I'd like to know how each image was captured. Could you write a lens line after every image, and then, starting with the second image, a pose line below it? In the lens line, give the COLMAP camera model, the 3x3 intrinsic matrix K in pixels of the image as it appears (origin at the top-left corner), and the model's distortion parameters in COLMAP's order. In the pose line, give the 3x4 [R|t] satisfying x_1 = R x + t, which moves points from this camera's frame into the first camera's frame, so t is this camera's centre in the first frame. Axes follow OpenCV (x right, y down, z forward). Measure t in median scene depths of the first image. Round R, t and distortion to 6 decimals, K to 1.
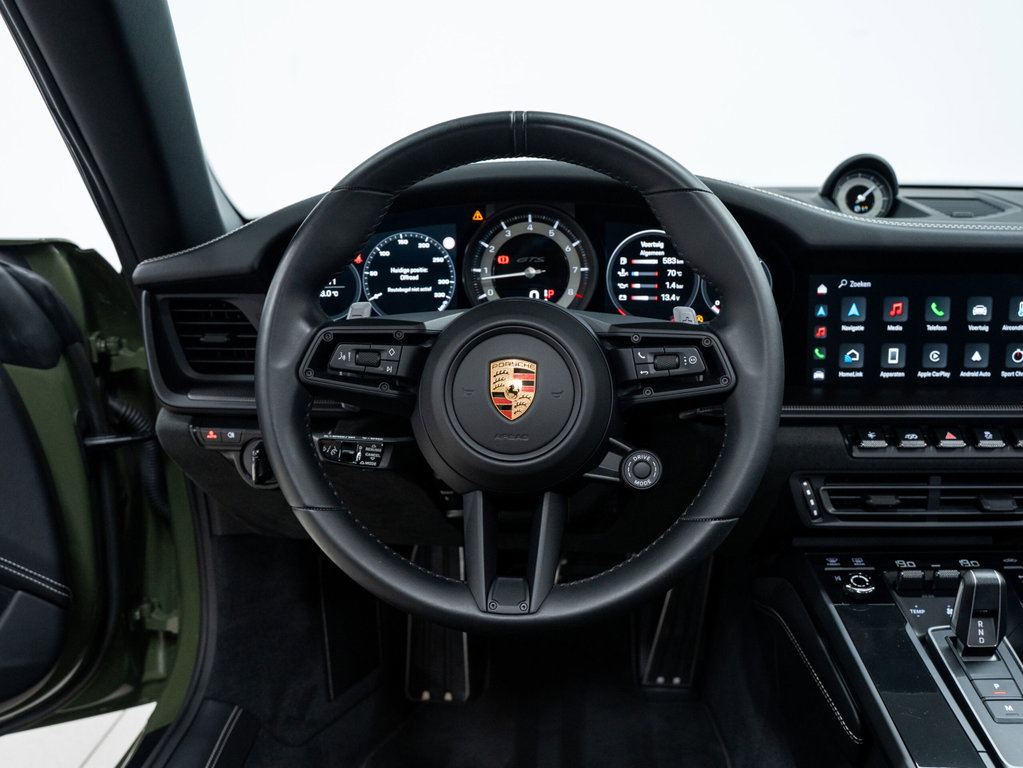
lens RADIAL K [[897.0, 0, 511.5], [0, 897.0, 384.0], [0, 0, 1]] dist [-0.128622, 0.095326]
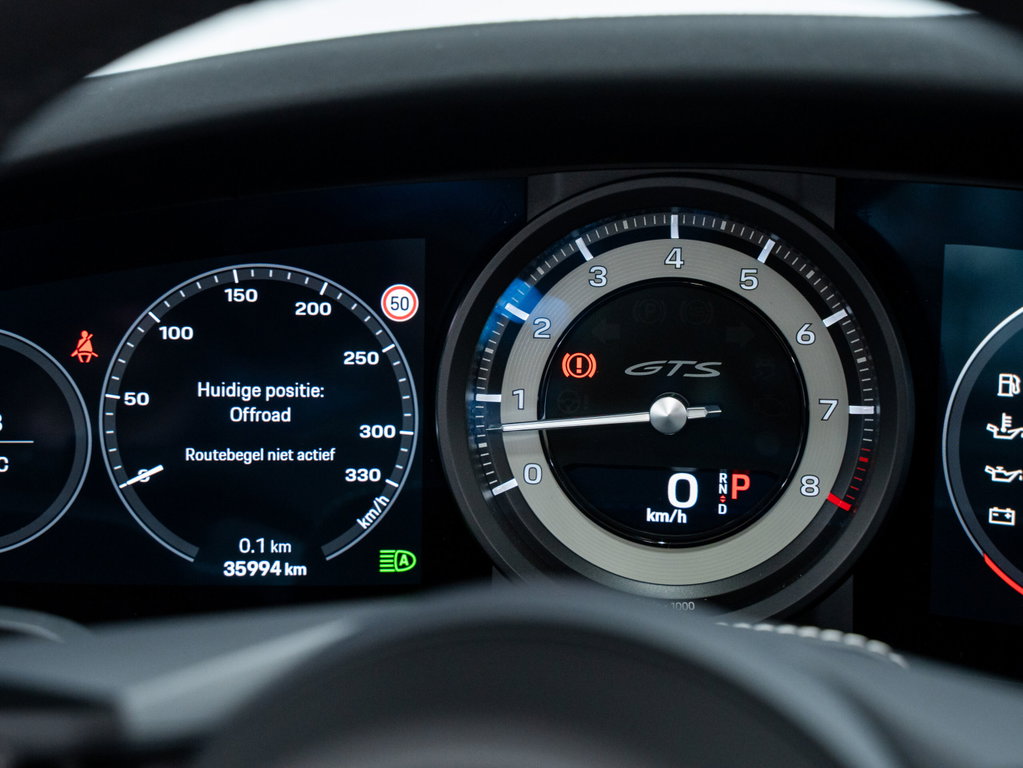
lens RADIAL K [[1464.7, 0, 511.5], [0, 1464.7, 384.0], [0, 0, 1]] dist [0.007583, 0.074282]
pose [[0.992169, 0.033957, -0.120198, 0.026874], [-0.043594, 0.995962, -0.078479, -0.094725], [0.117048, 0.083104, 0.989643, 0.526054]]
